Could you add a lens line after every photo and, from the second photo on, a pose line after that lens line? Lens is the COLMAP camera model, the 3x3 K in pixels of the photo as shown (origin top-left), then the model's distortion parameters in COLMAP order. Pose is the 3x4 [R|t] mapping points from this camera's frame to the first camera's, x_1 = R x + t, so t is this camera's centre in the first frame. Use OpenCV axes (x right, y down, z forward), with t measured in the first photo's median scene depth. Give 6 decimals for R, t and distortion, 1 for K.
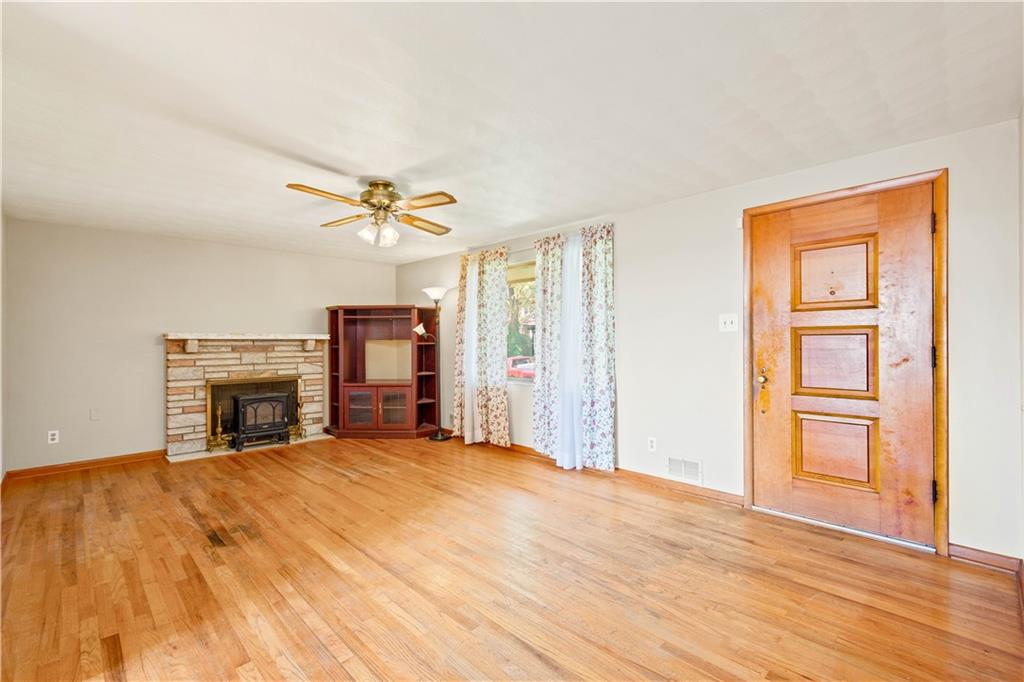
lens RADIAL K [[449.8, 0, 511.4], [0, 449.8, 343.9], [0, 0, 1]] dist [0.015658, -0.002241]
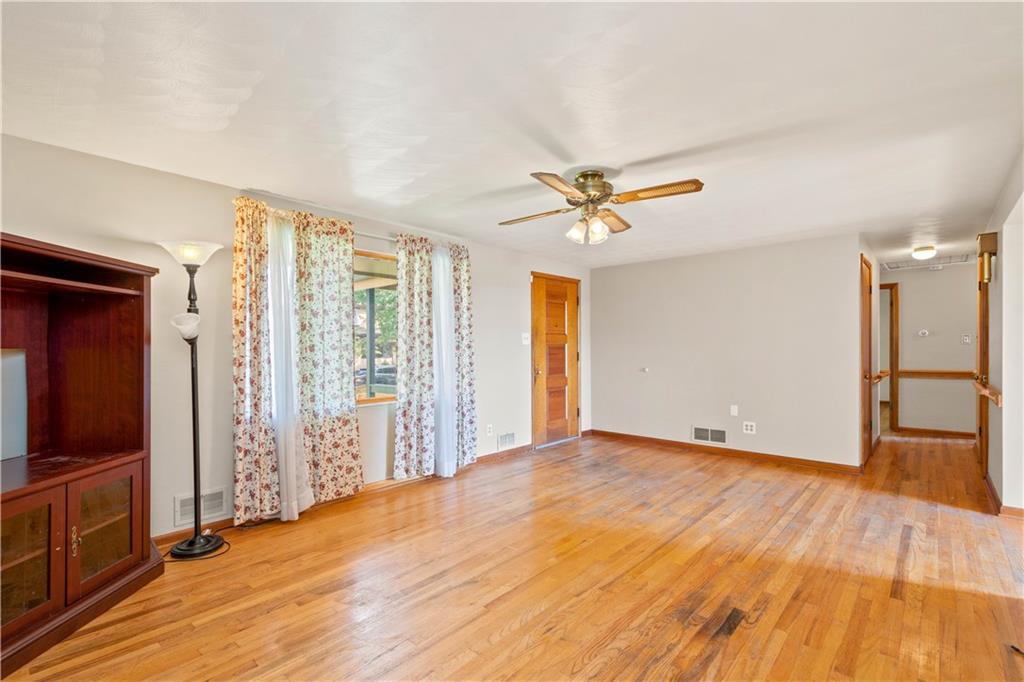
lens RADIAL K [[449.8, 0, 507.6], [0, 449.8, 354.6], [0, 0, 1]] dist [0.015658, -0.002241]
pose [[-0.036703, -0.009124, 0.999285, -1.281887], [0.012054, 0.999882, 0.009572, -0.007224], [-0.999254, 0.012397, -0.036589, 1.299797]]
